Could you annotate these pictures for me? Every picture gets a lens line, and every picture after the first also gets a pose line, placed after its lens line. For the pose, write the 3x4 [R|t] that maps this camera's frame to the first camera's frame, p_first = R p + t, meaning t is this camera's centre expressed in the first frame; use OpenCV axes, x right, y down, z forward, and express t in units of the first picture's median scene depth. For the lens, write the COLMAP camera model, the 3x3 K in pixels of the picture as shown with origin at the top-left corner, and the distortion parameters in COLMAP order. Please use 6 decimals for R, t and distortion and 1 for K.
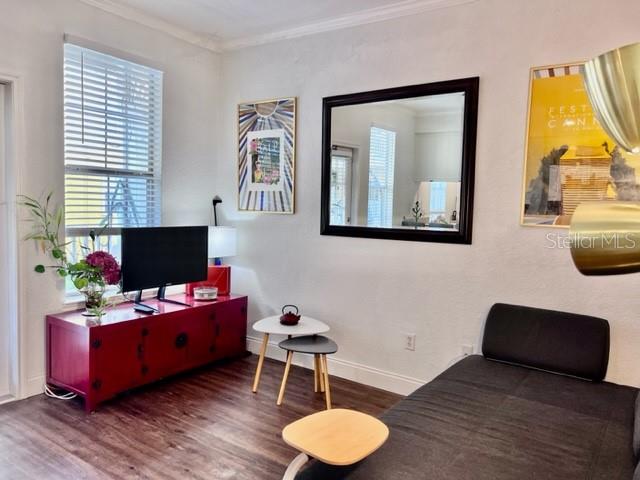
lens RADIAL K [[482.0, 0, 320.6], [0, 482.0, 243.3], [0, 0, 1]] dist [0.074029, -0.090118]
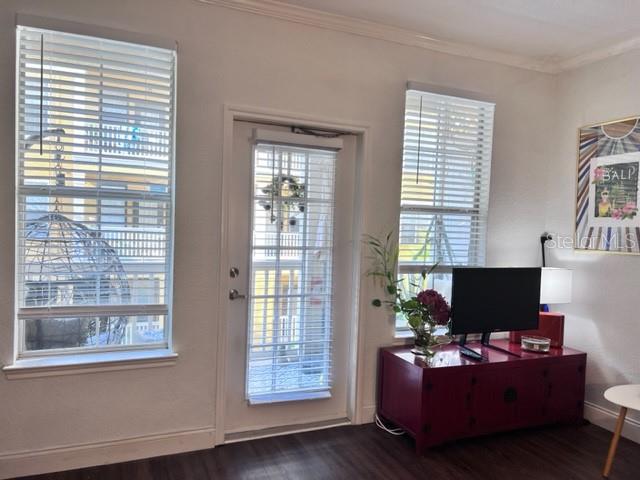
lens RADIAL K [[482.0, 0, 320.6], [0, 482.0, 243.3], [0, 0, 1]] dist [0.074029, -0.090118]
pose [[0.845390, 0.017933, -0.533849, -0.107298], [-0.049469, 0.997770, -0.044820, -0.022043], [0.531854, 0.064299, 0.844391, 0.035169]]
